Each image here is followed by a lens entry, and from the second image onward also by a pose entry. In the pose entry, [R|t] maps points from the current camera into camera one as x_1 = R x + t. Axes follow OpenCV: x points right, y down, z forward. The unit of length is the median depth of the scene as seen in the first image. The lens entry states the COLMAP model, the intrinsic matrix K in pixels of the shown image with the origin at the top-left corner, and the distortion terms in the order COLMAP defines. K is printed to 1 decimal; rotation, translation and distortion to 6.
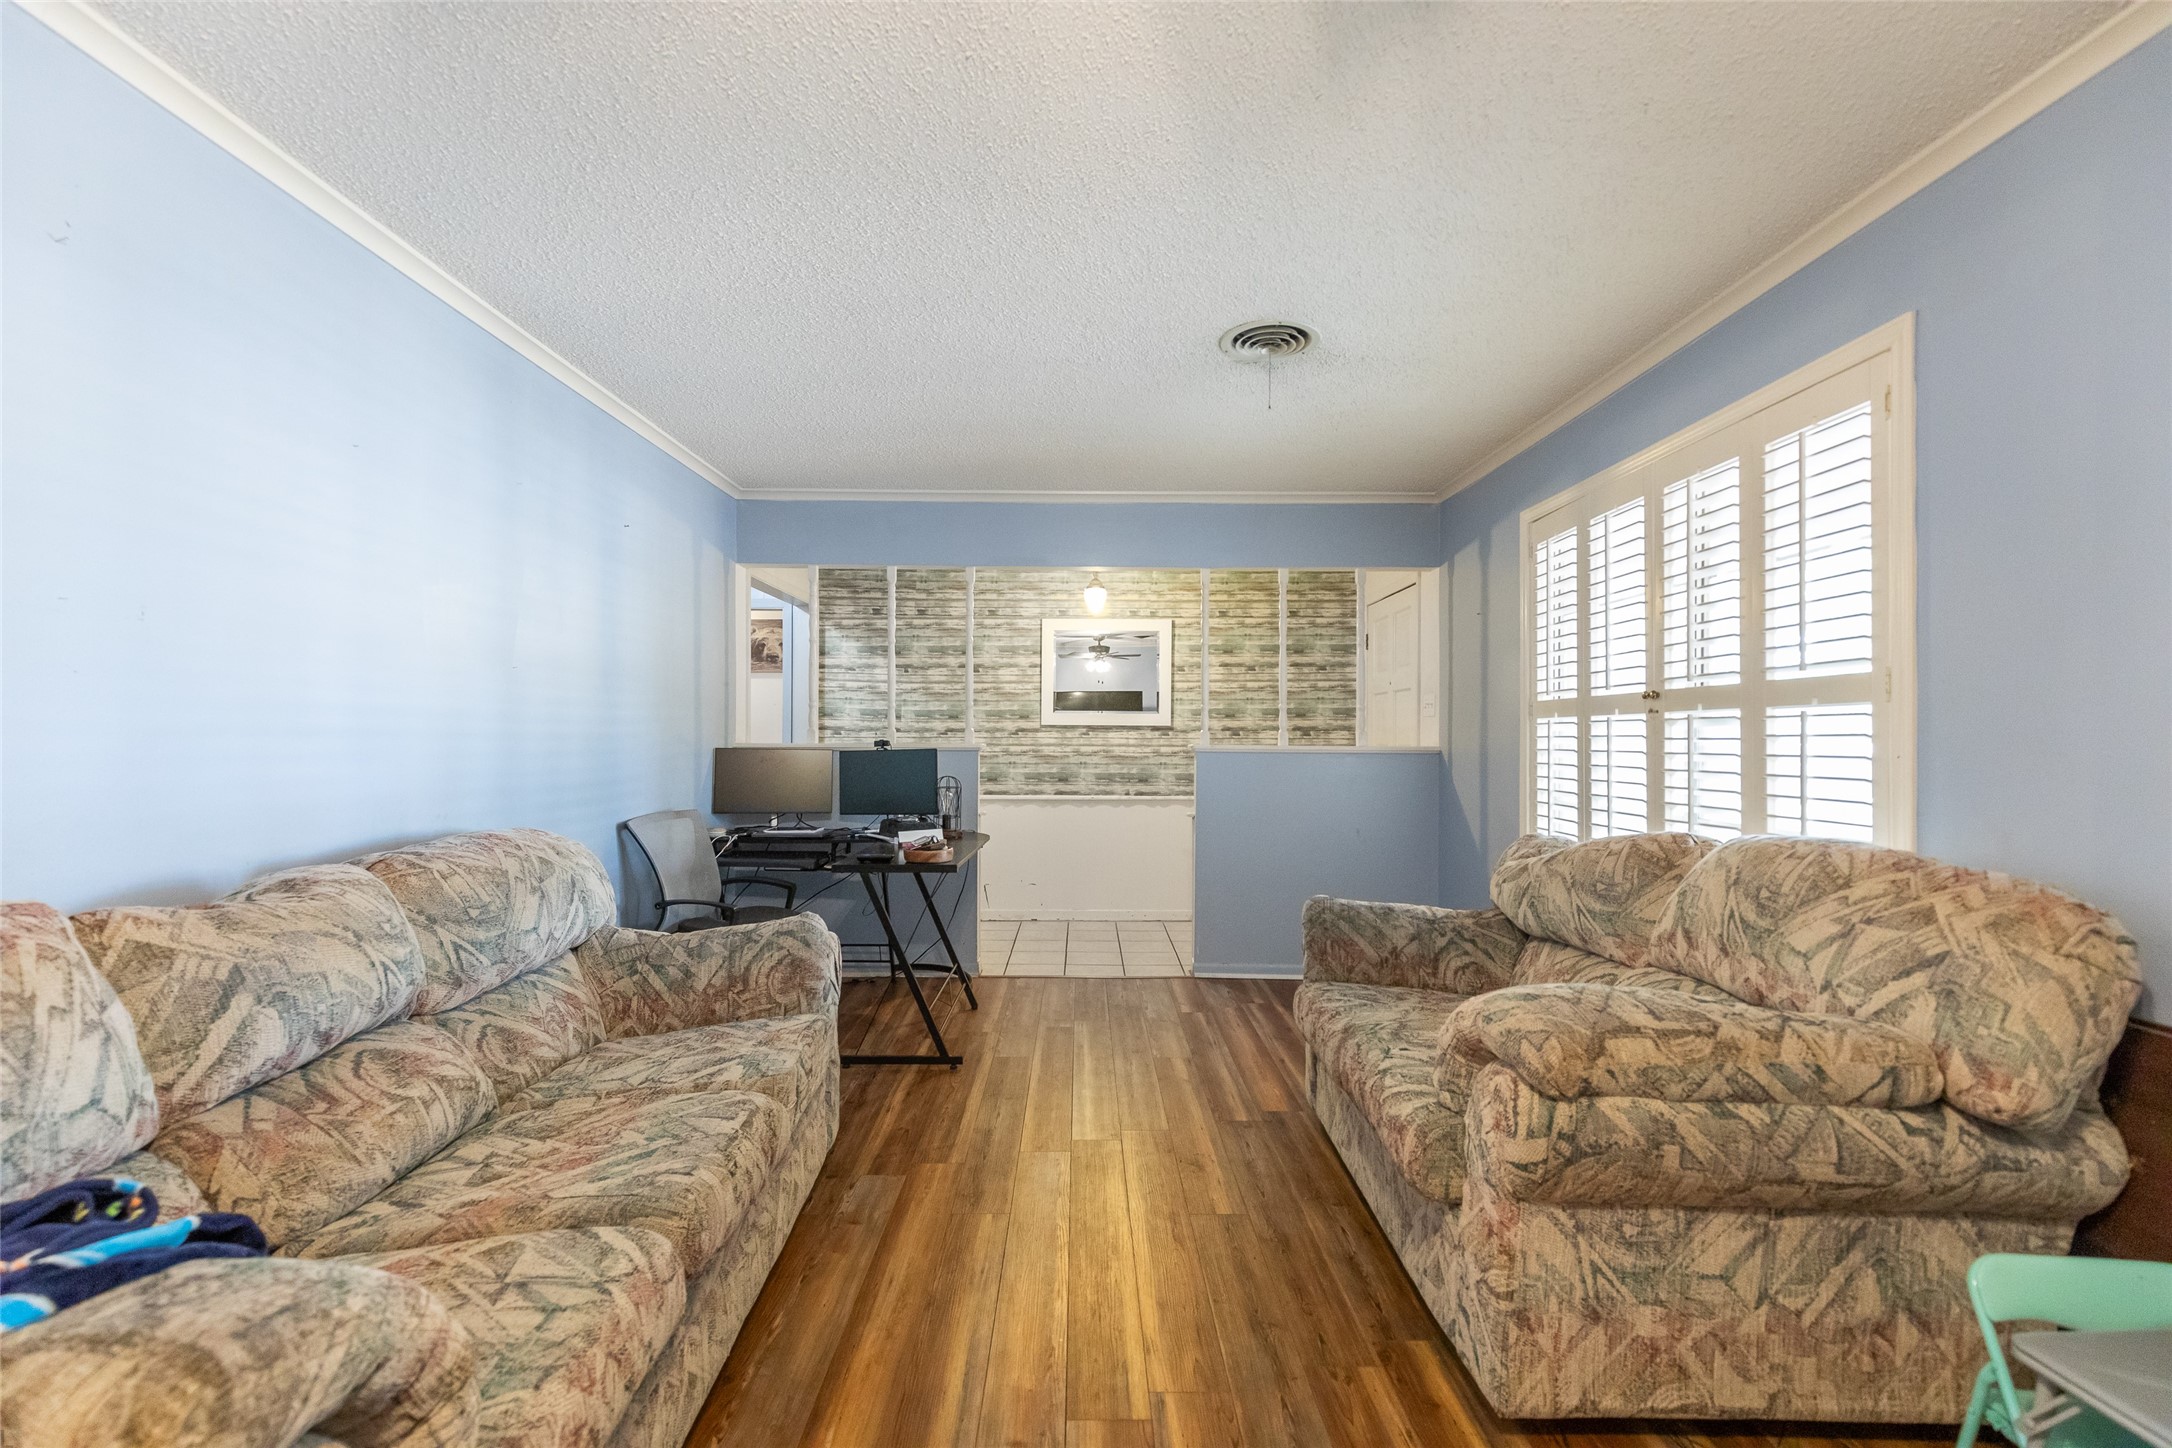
lens RADIAL K [[981.0, 0, 1098.3], [0, 981.0, 734.5], [0, 0, 1]] dist [0.010783, -0.003155]
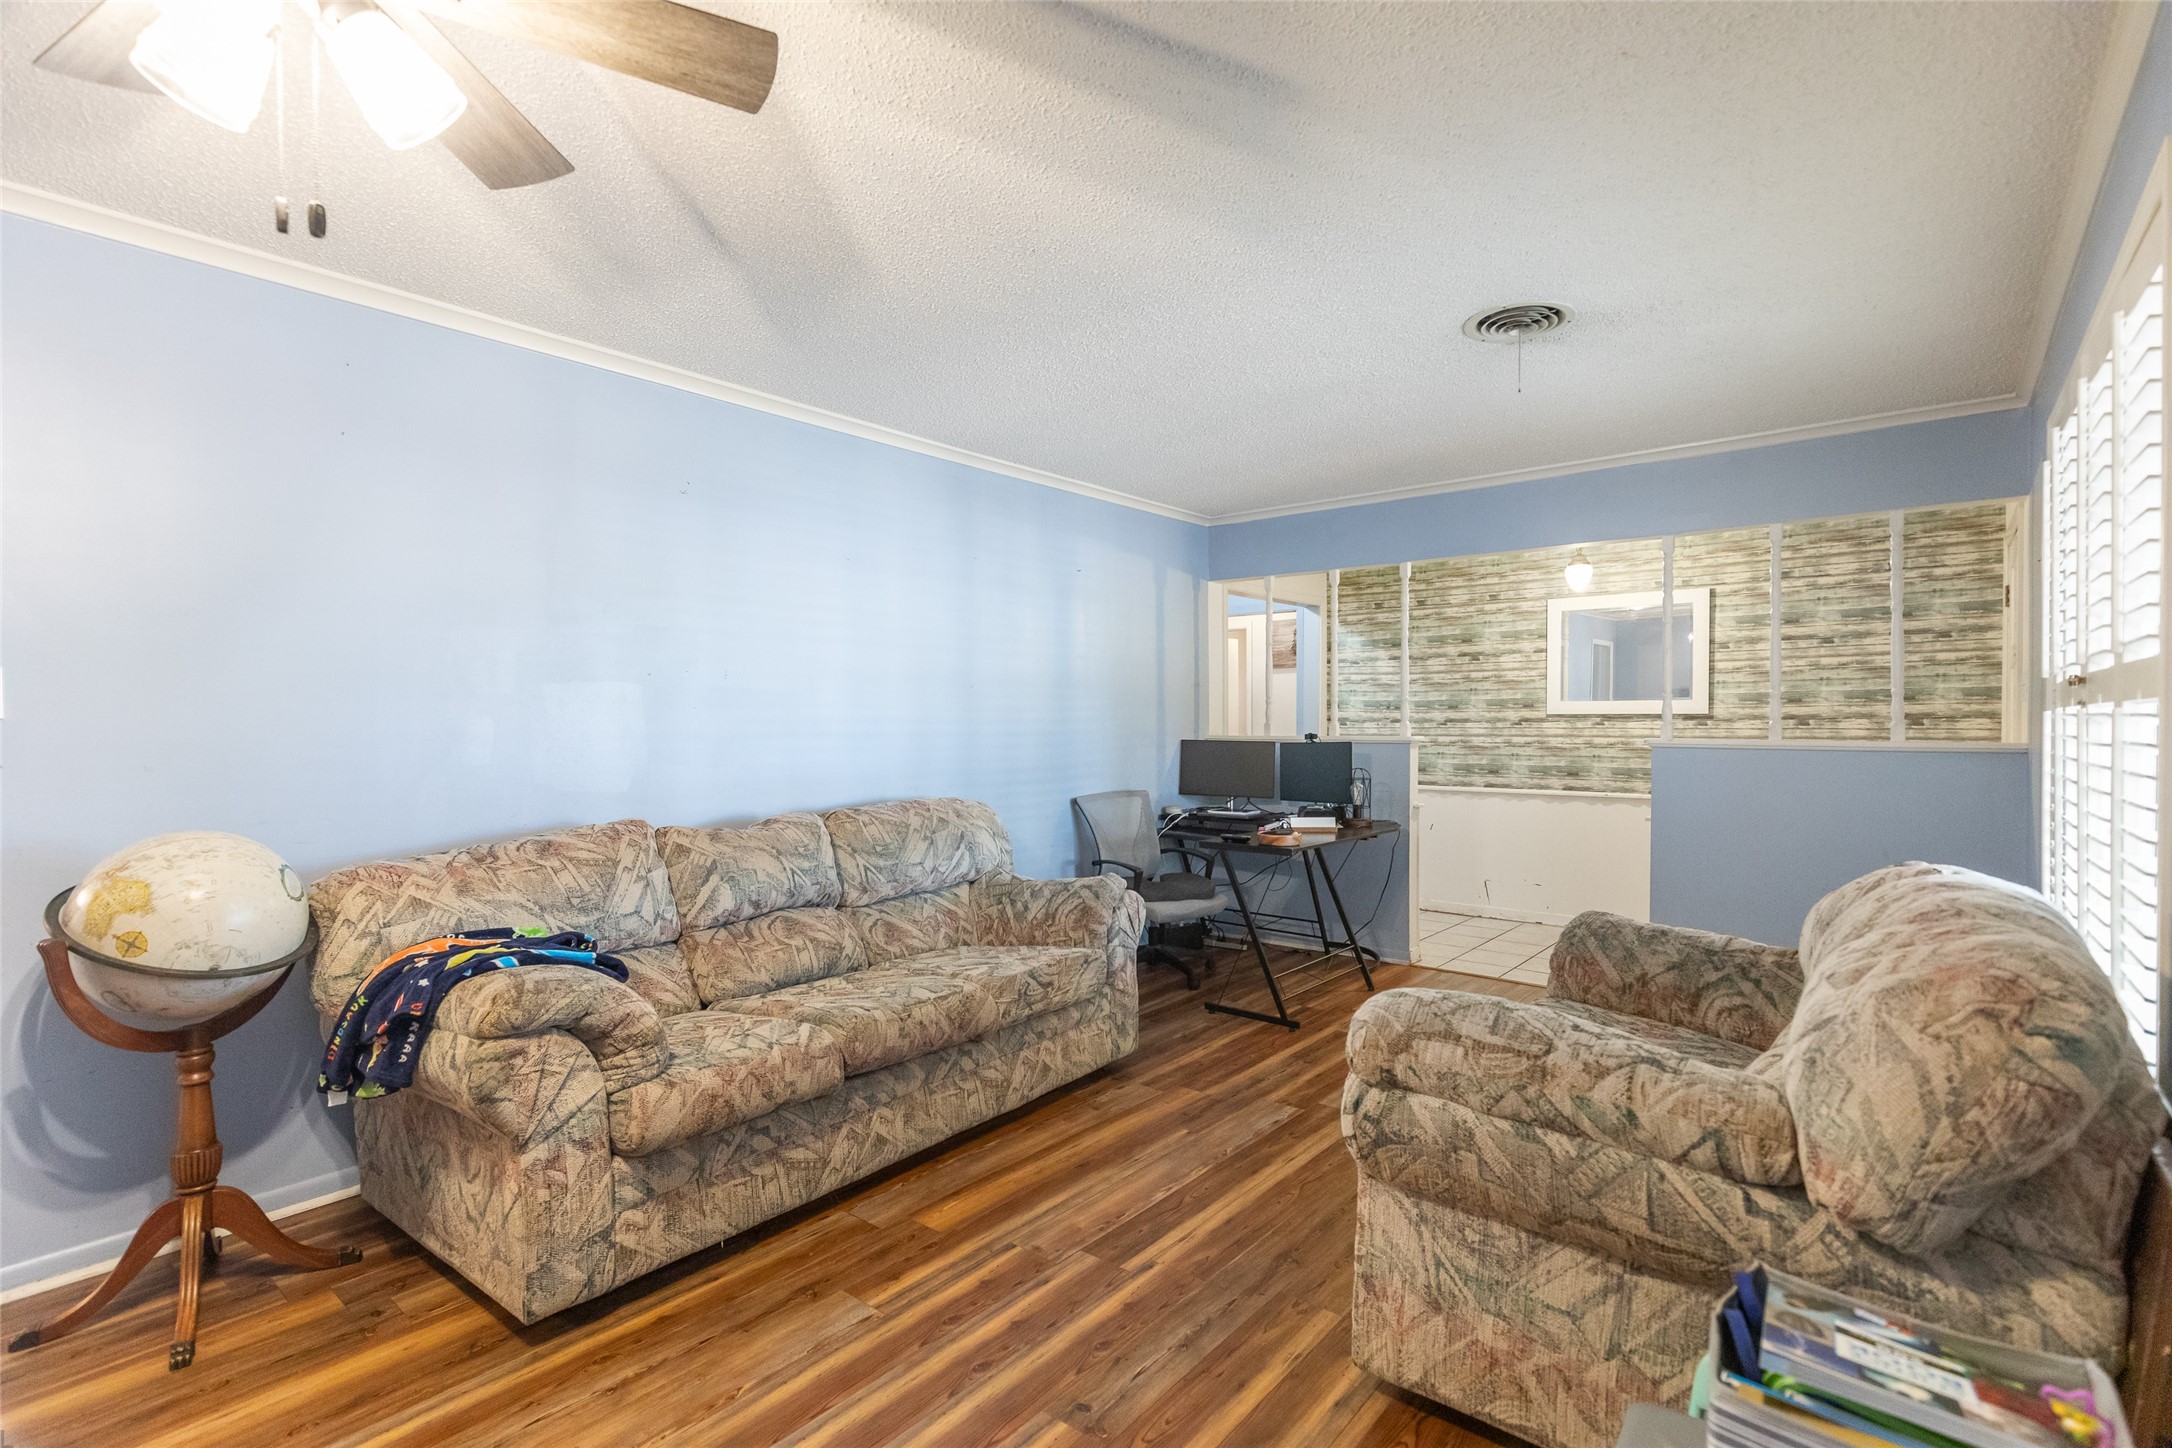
lens RADIAL K [[1016.8, 0, 1095.1], [0, 1016.8, 729.1], [0, 0, 1]] dist [-0.001403, -0.001796]
pose [[0.766263, -0.000790, -0.642526, 0.582427], [0.008848, 0.999917, 0.009323, -0.021290], [0.642466, -0.012829, 0.766207, -0.030288]]
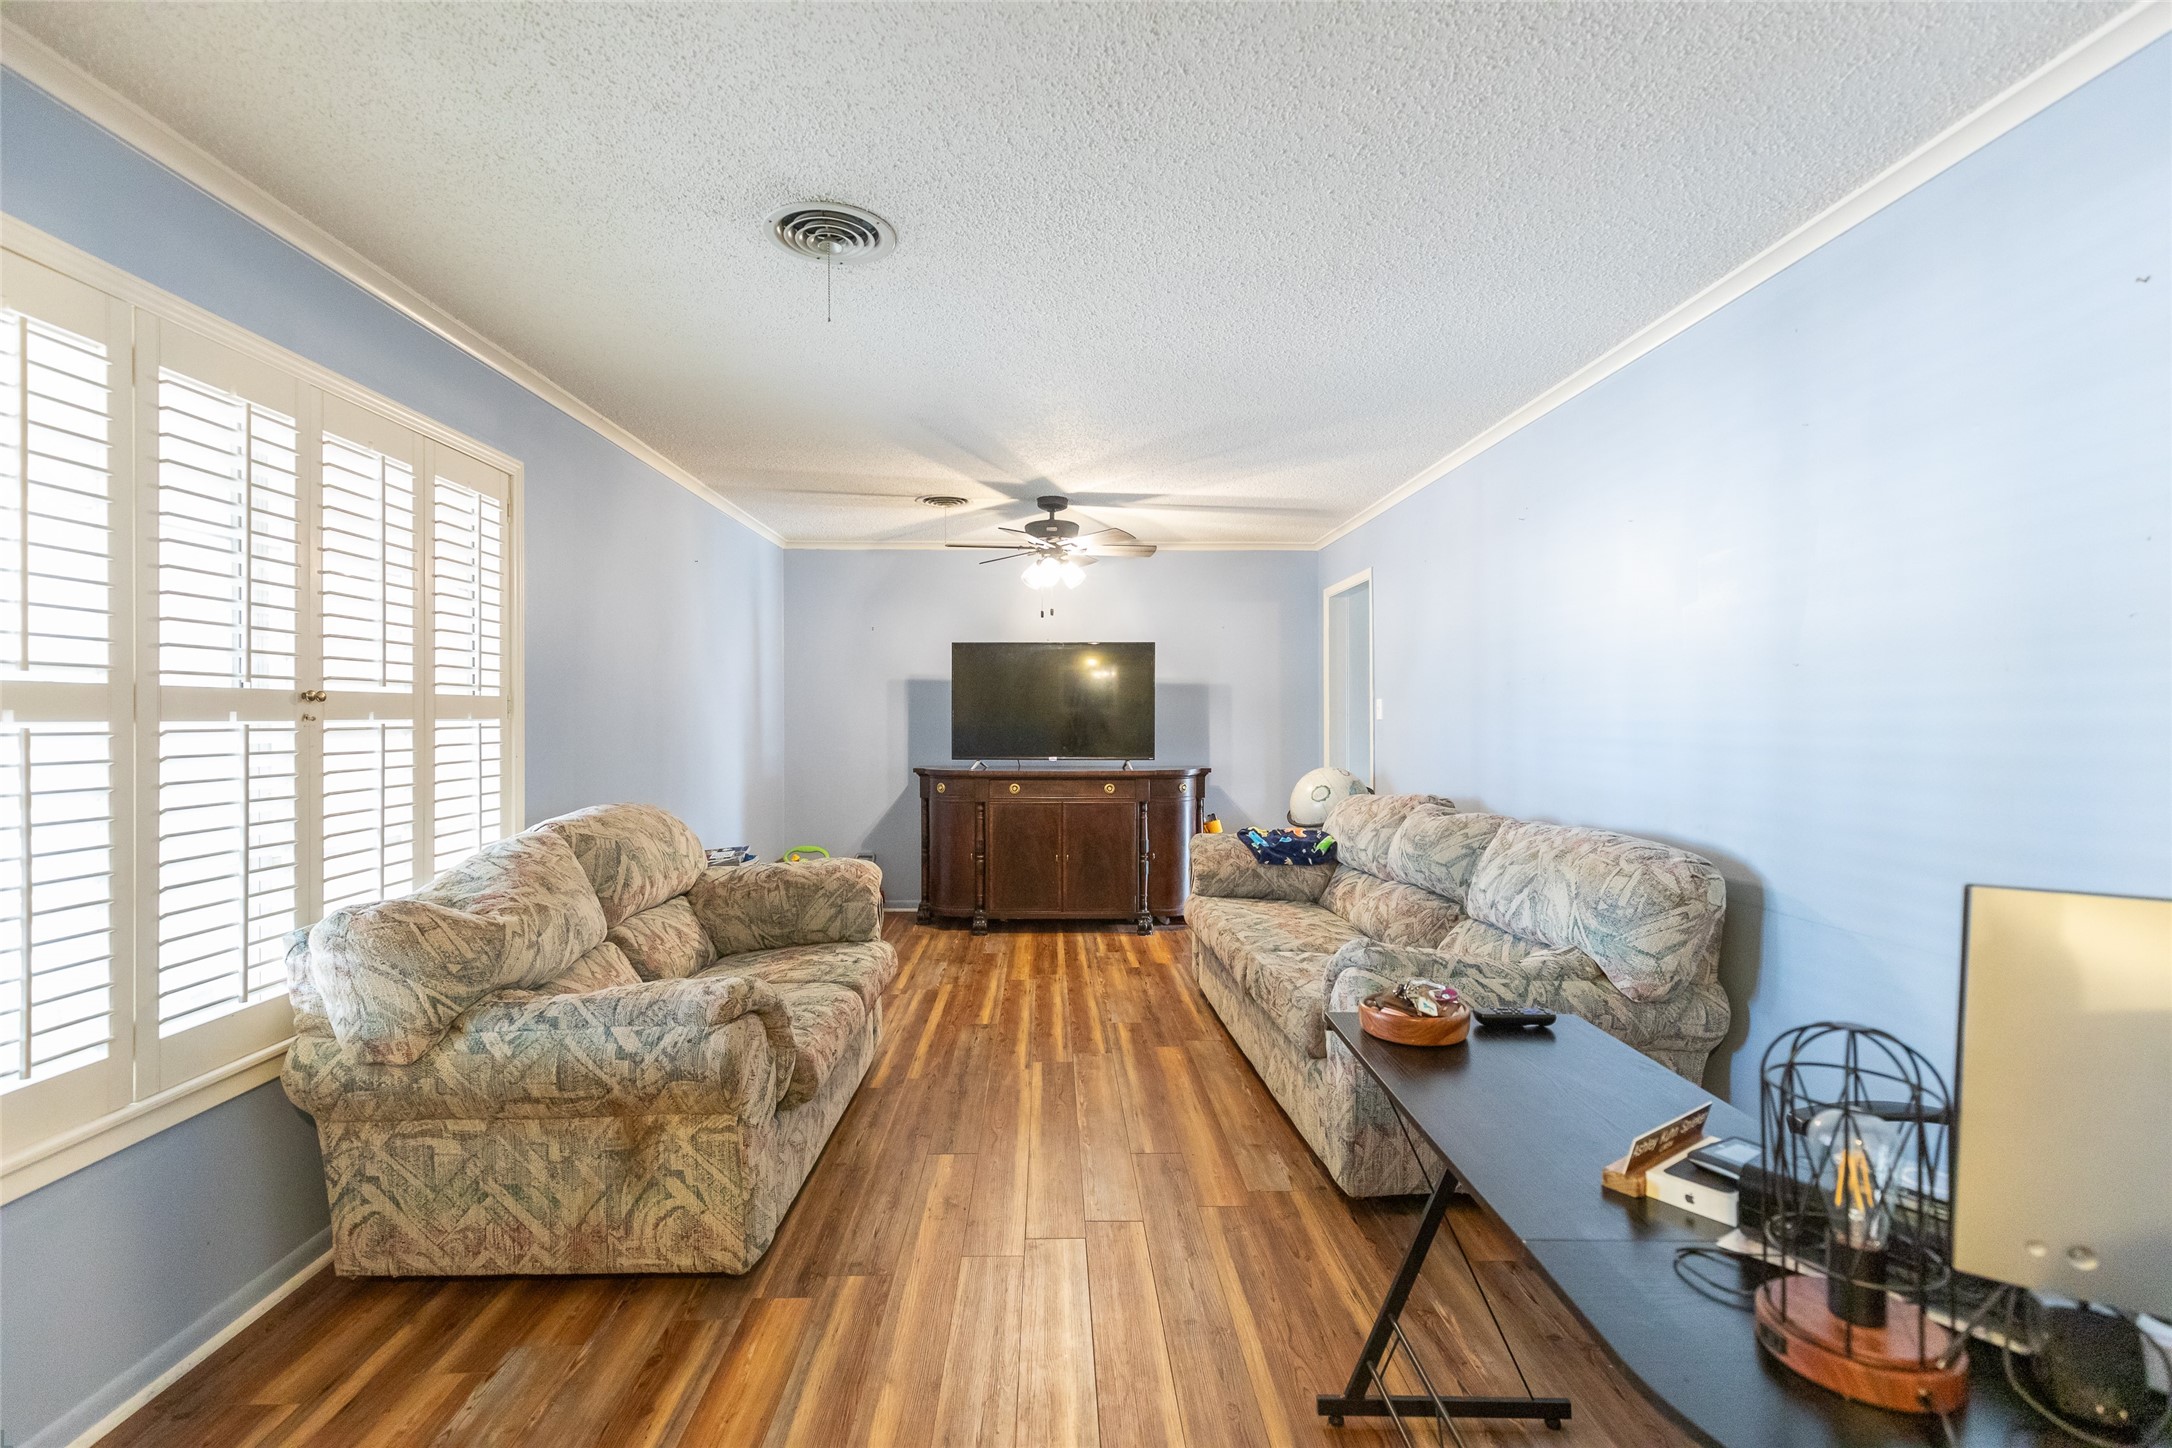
lens RADIAL K [[981.0, 0, 1073.4], [0, 981.0, 720.8], [0, 0, 1]] dist [0.010783, -0.003155]
pose [[-0.999978, -0.001352, -0.006465, -0.012420], [-0.001334, 0.999995, -0.002757, -0.023626], [0.006469, -0.002748, -0.999975, 2.068913]]
